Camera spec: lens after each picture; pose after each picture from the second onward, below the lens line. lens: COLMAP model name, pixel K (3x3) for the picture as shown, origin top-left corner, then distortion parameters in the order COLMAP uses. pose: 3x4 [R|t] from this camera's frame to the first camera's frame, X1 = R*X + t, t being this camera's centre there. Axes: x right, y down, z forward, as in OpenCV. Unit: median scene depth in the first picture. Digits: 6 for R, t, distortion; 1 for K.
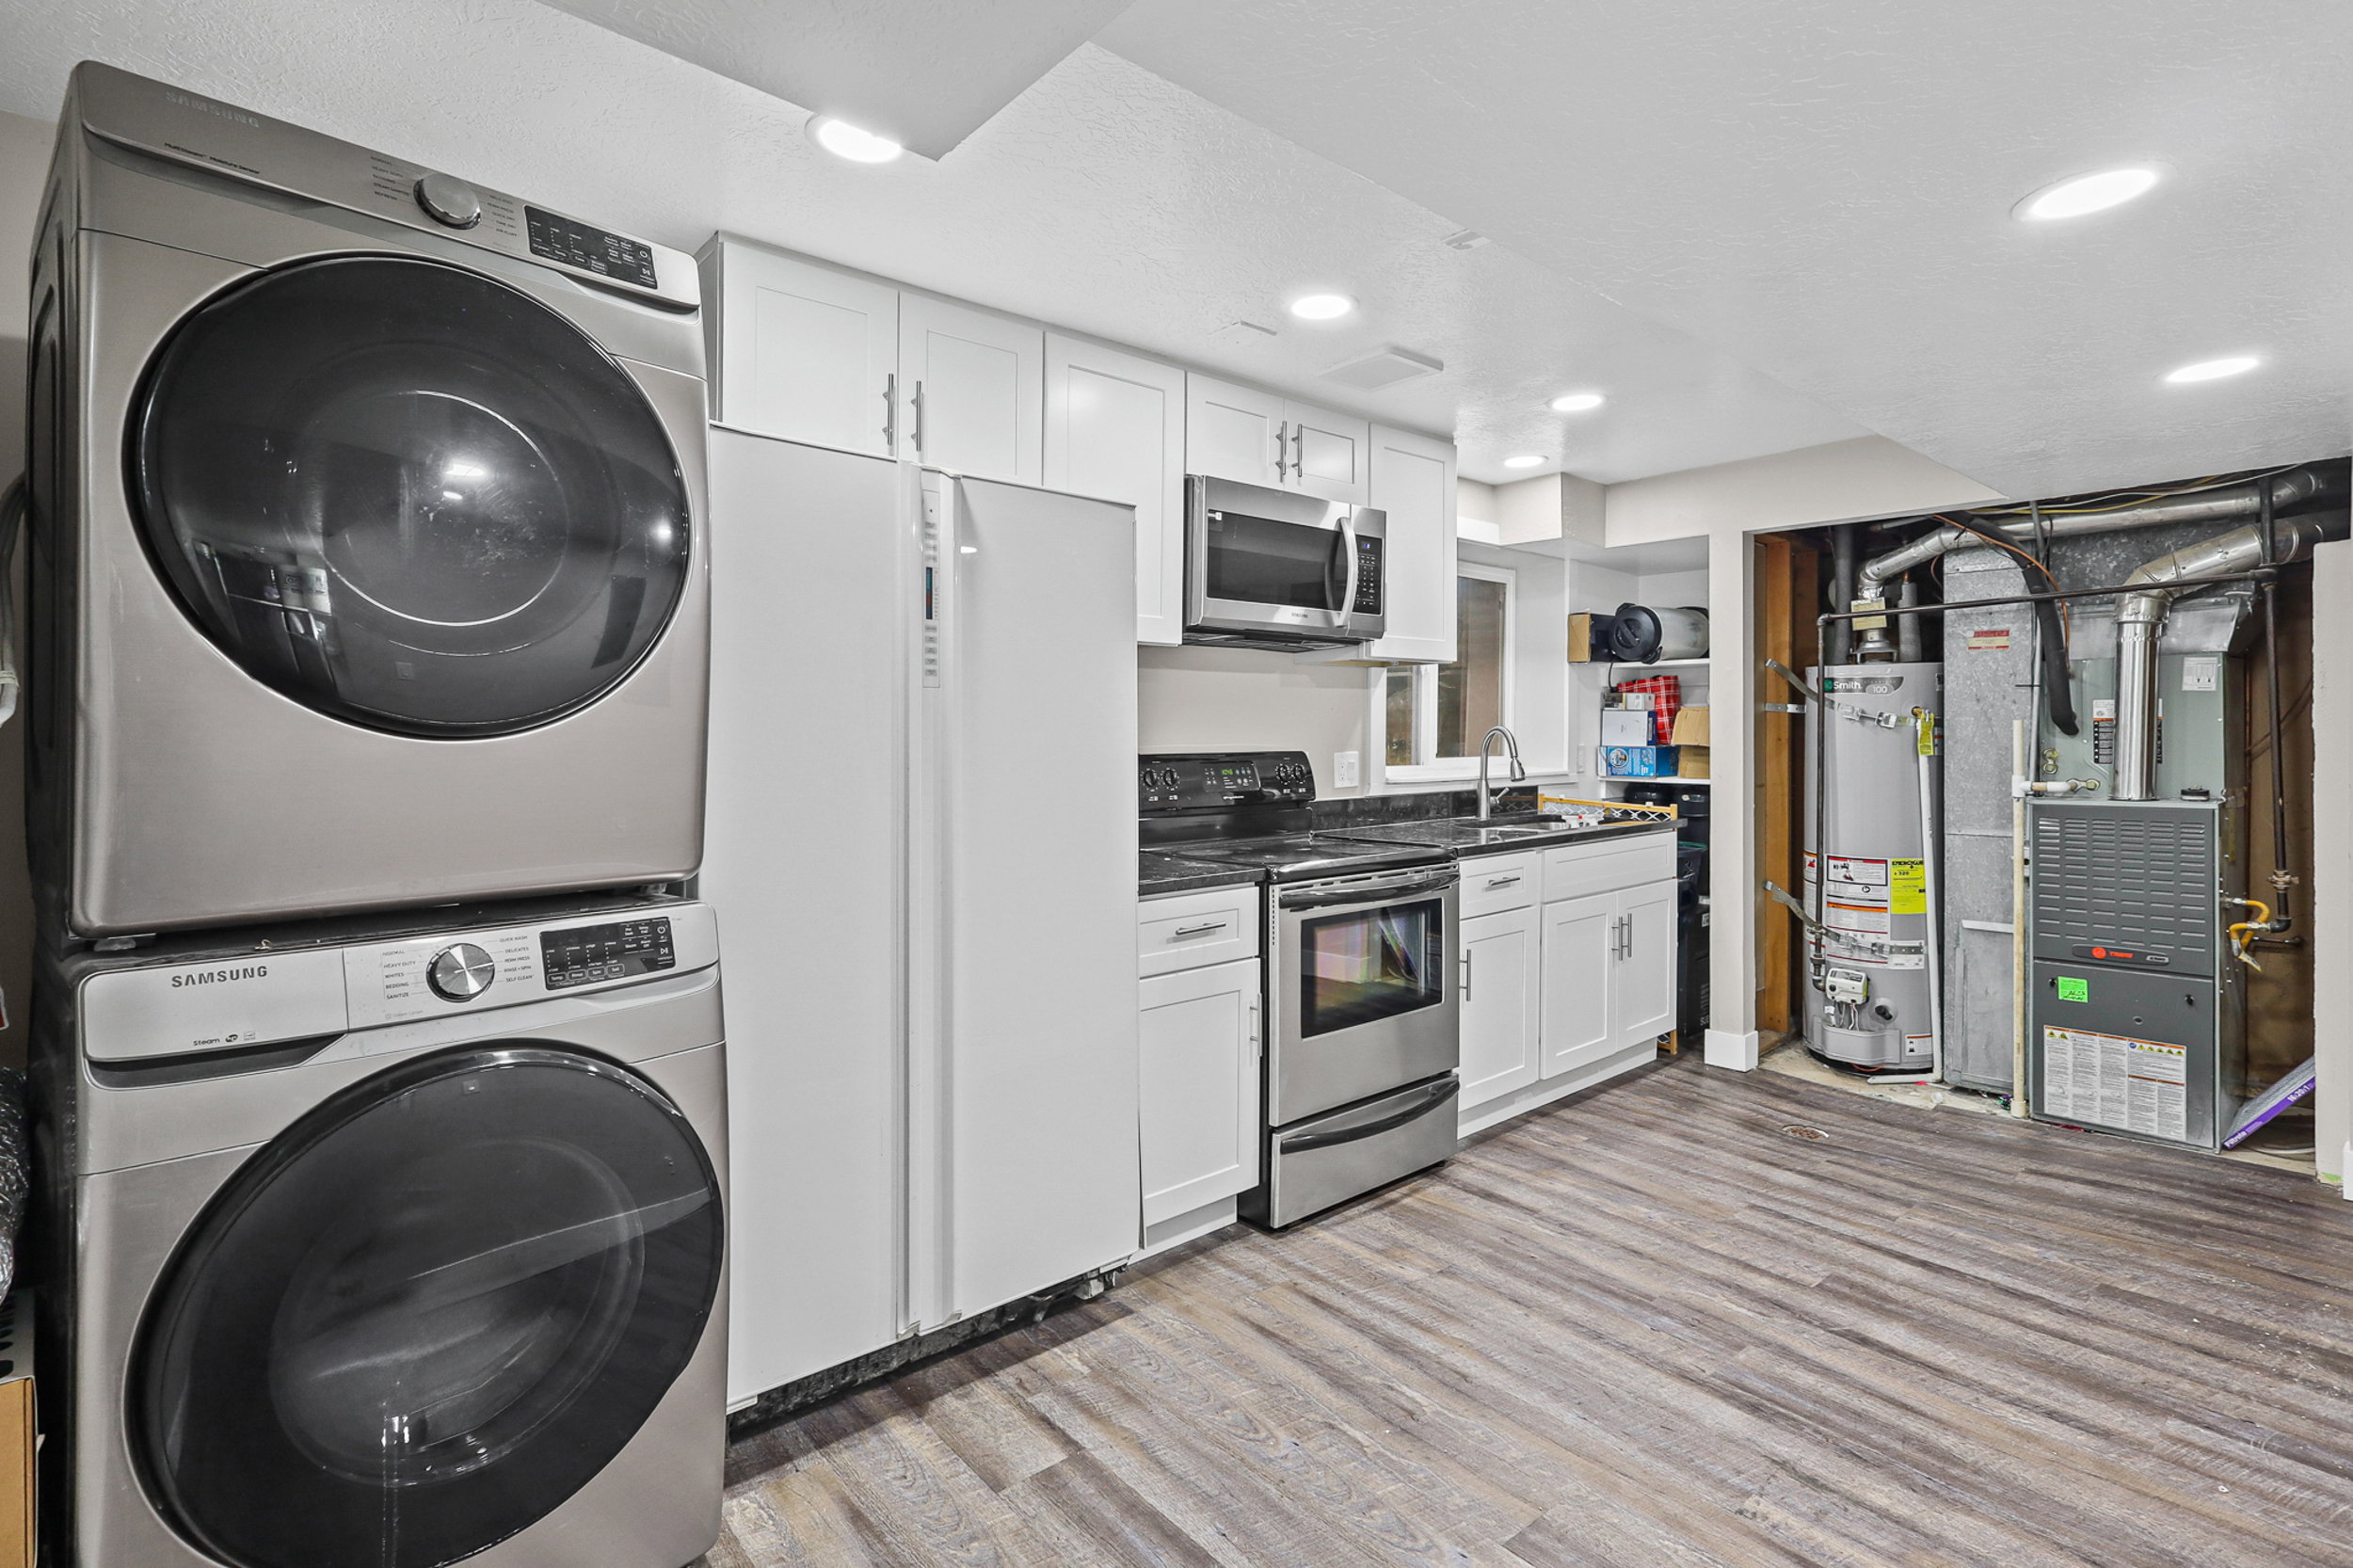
lens RADIAL K [[1113.1, 0, 1193.5], [0, 1113.1, 712.1], [0, 0, 1]] dist [-0.000334, 0.000033]
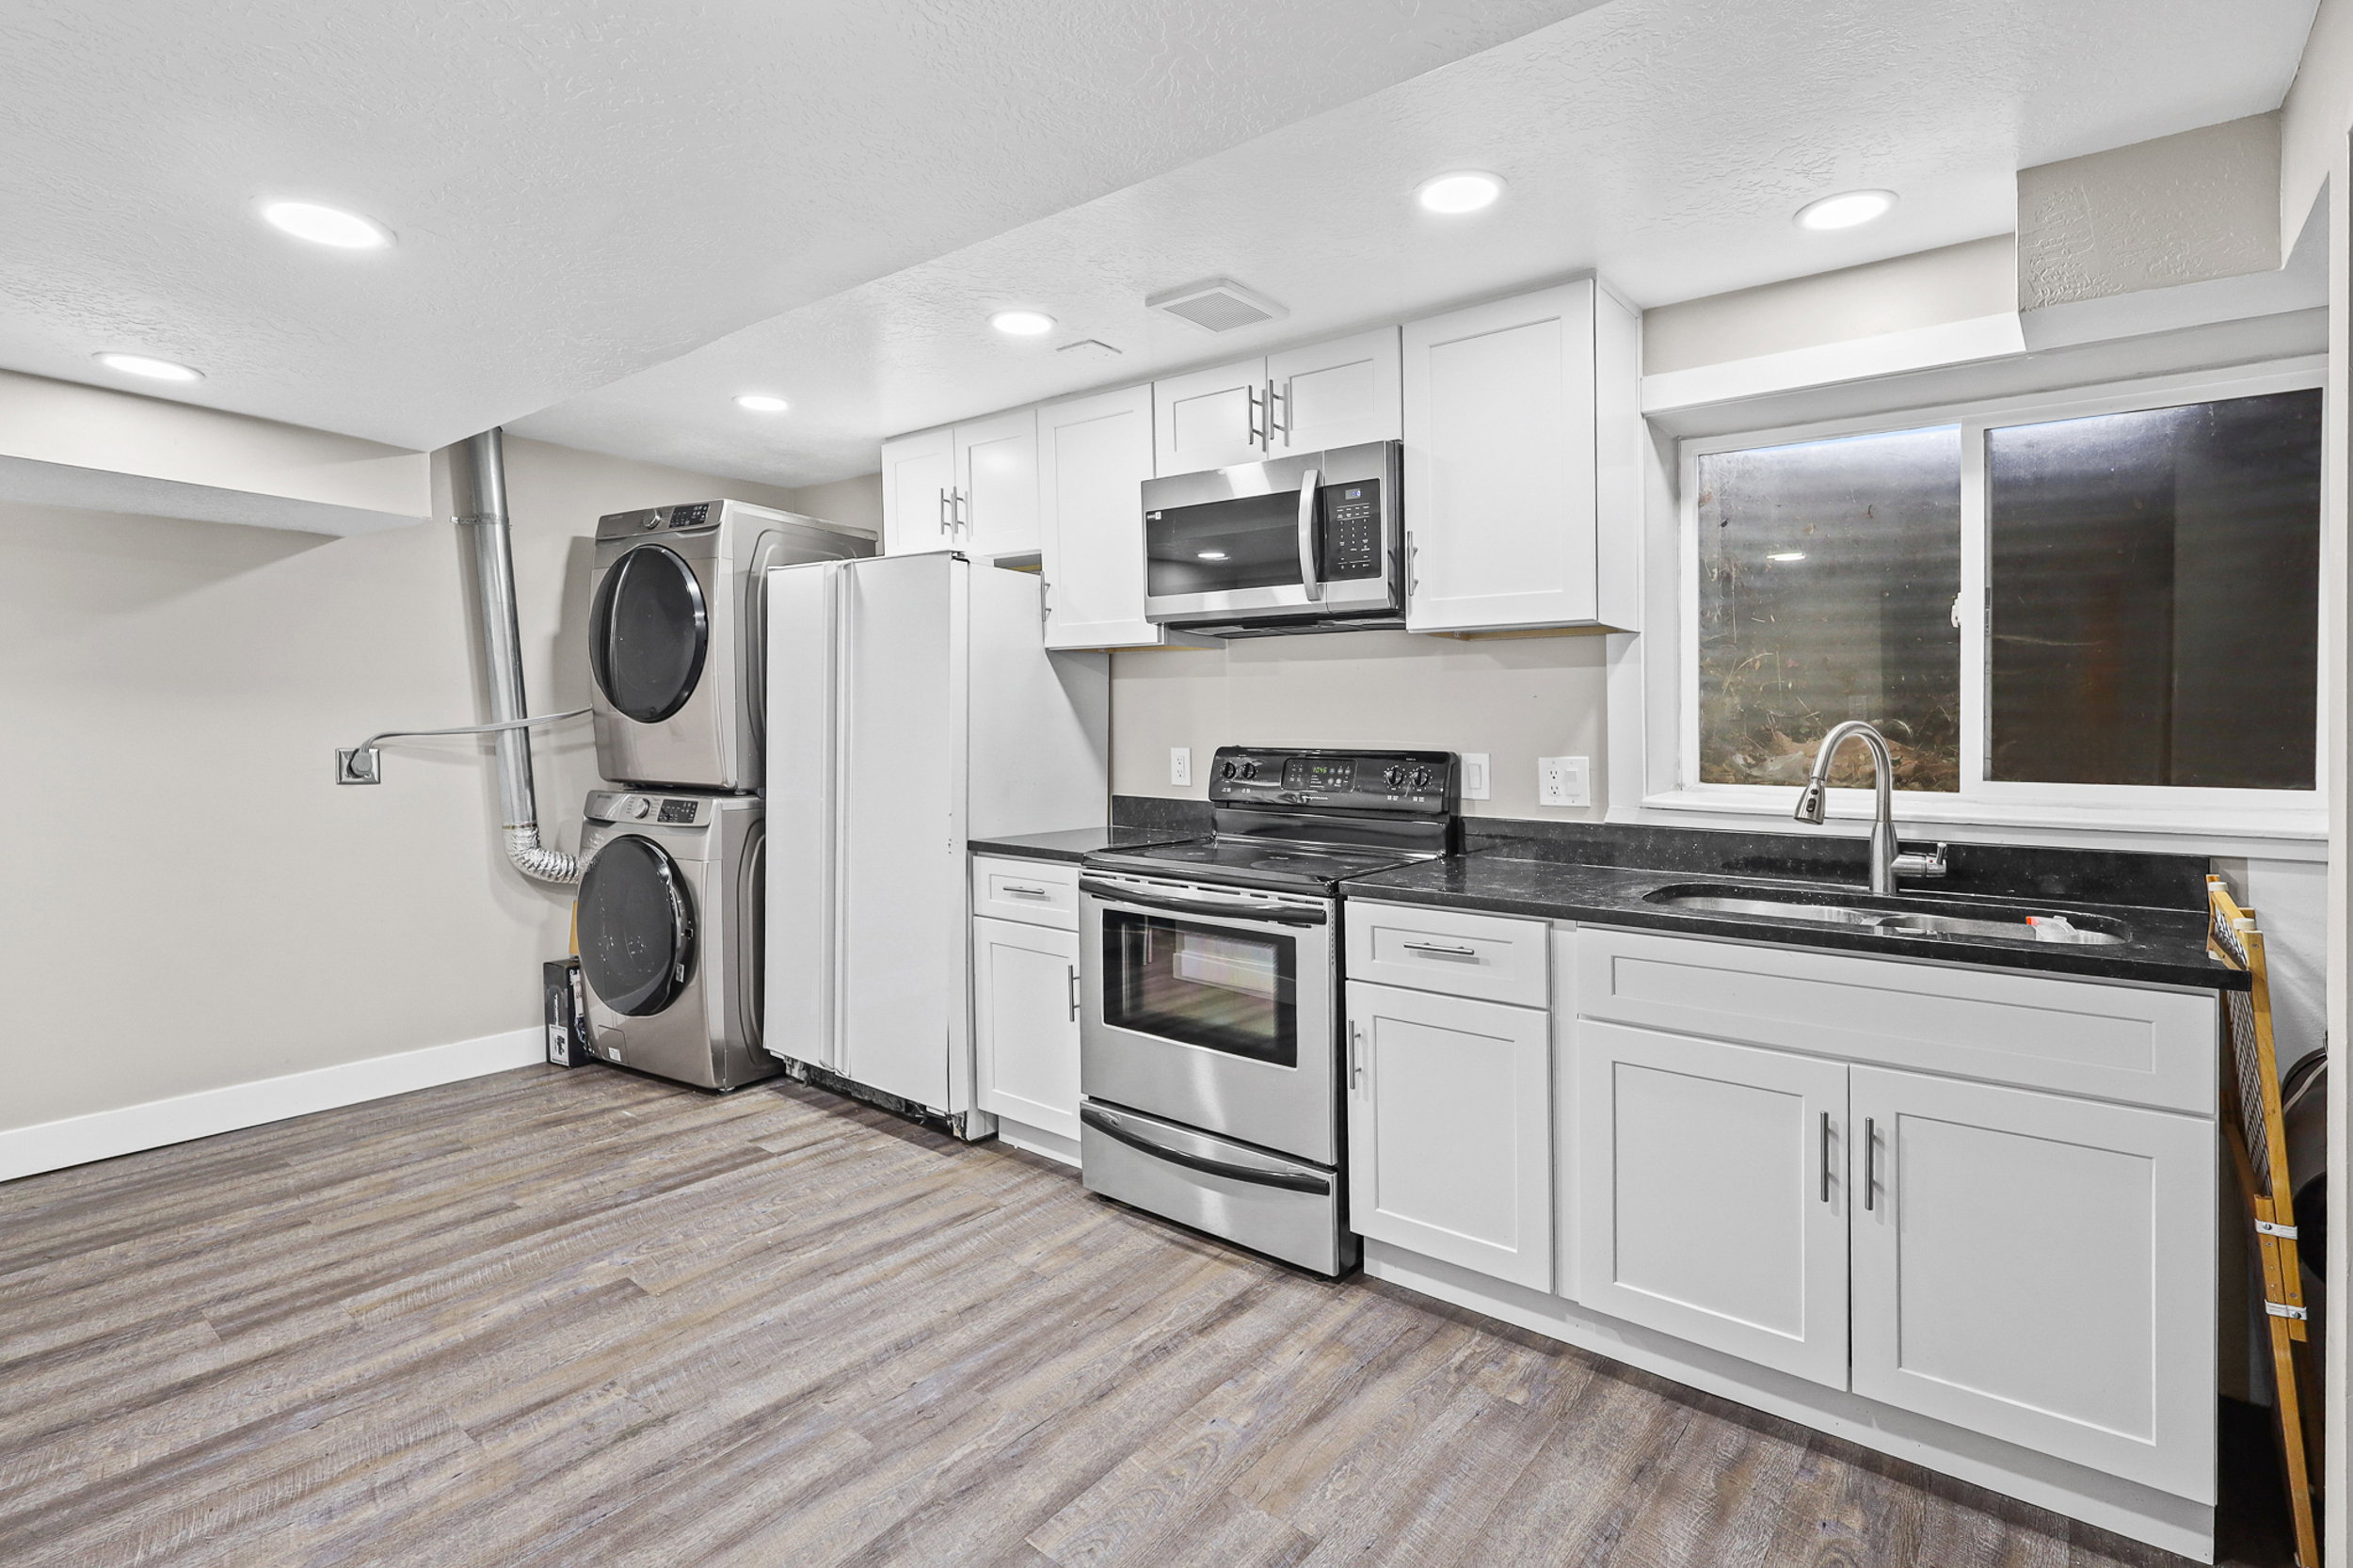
lens RADIAL K [[1113.1, 0, 1176.5], [0, 1113.1, 744.8], [0, 0, 1]] dist [-0.000334, 0.000033]
pose [[0.191065, 0.023813, -0.981289, 1.214631], [0.010723, 0.999595, 0.026345, 0.010609], [0.981519, -0.015556, 0.190732, 0.952648]]
